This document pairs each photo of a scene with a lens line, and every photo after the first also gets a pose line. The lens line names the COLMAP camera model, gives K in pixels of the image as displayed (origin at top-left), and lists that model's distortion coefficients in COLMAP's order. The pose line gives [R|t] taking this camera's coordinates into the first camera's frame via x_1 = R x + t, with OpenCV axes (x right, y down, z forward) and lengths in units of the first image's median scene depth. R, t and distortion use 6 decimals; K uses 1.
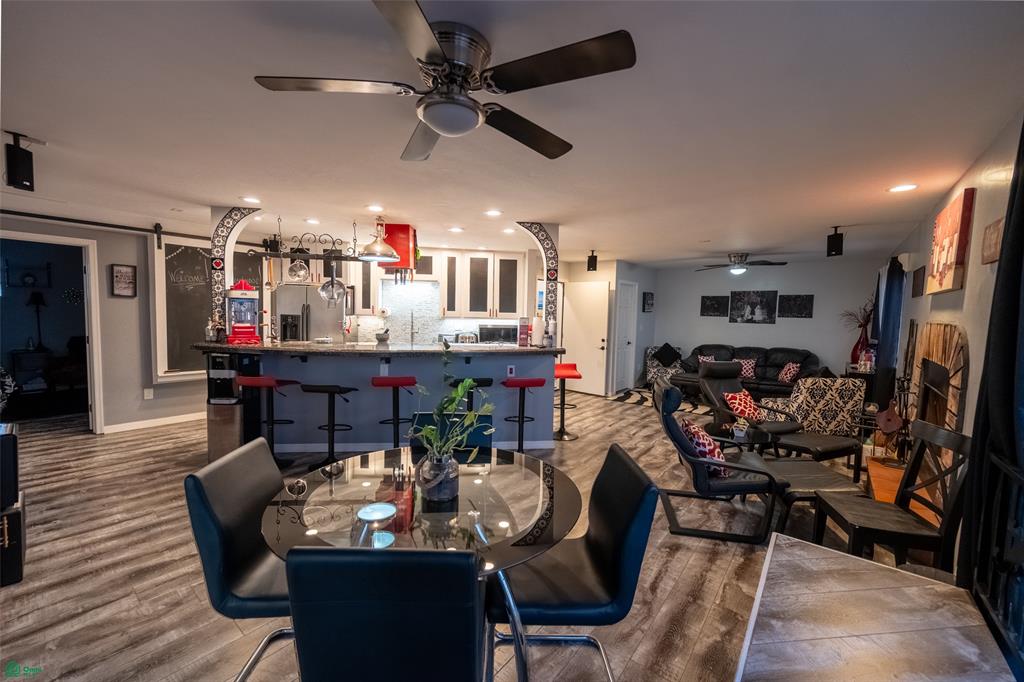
lens RADIAL K [[402.3, 0, 518.3], [0, 402.3, 341.5], [0, 0, 1]] dist [-0.010254, -0.000074]
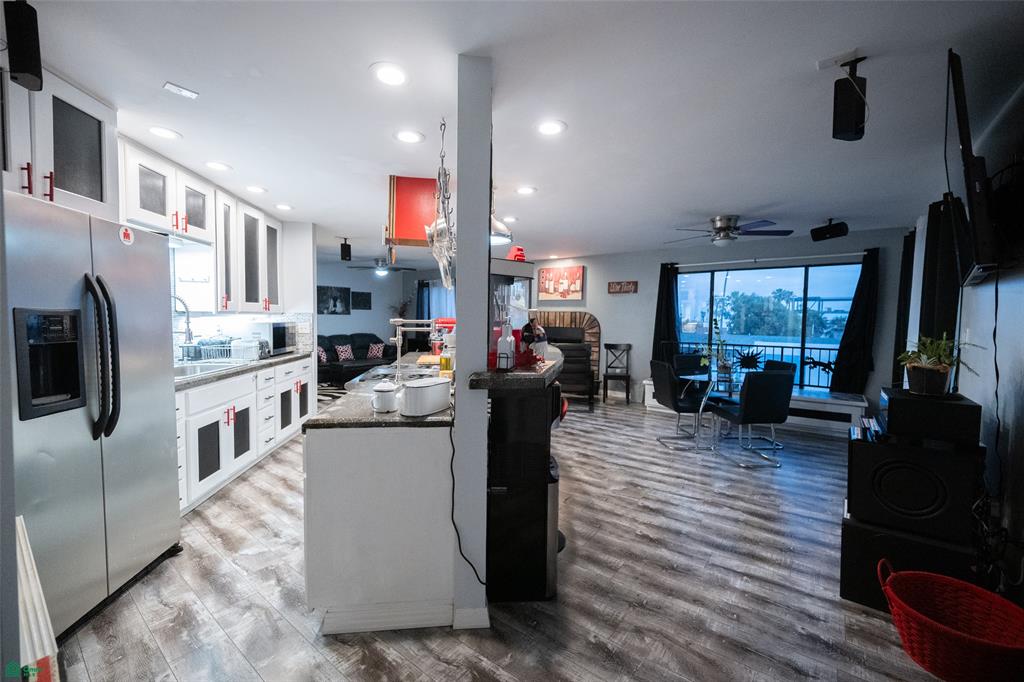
lens RADIAL K [[402.3, 0, 518.5], [0, 402.3, 339.2], [0, 0, 1]] dist [-0.010254, -0.000074]
pose [[0.003689, -0.077687, 0.996971, -1.723080], [0.058365, 0.995295, 0.077341, -0.098943], [-0.998289, 0.057903, 0.008206, 1.381778]]
